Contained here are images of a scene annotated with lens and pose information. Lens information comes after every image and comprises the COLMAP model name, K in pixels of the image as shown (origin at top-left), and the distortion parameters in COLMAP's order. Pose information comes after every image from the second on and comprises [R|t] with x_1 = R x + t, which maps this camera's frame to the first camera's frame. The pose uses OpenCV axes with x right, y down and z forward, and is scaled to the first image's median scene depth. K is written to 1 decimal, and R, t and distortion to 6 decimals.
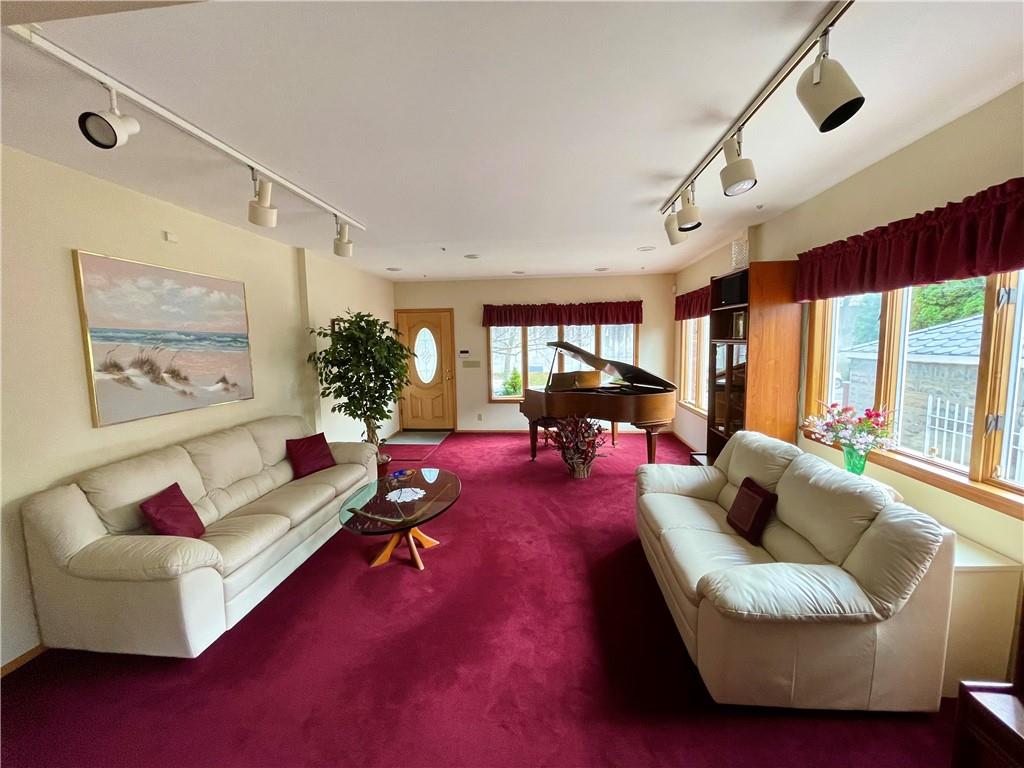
lens RADIAL K [[412.1, 0, 512.0], [0, 412.1, 384.0], [0, 0, 1]] dist [-0.000547, -0.000155]
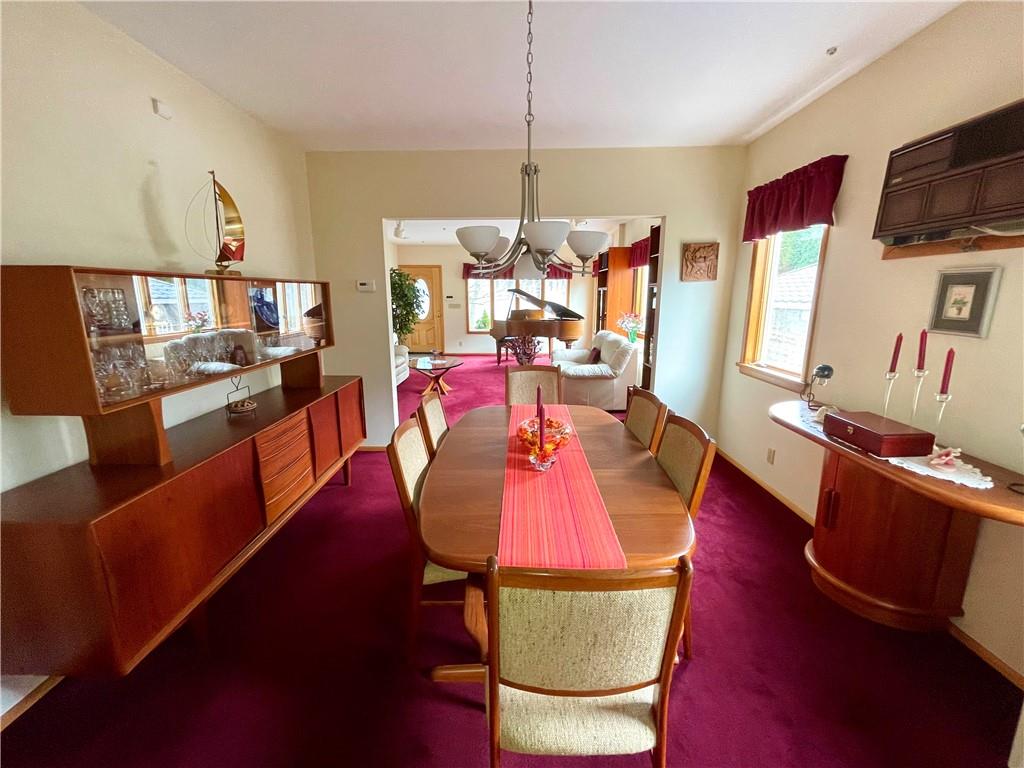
lens RADIAL K [[420.5, 0, 496.9], [0, 420.5, 382.5], [0, 0, 1]] dist [0.018316, -0.000123]
pose [[0.998355, 0.003480, 0.057227, -0.062109], [-0.009130, 0.995069, 0.098769, 0.120082], [-0.056601, -0.099129, 0.993464, -0.798937]]
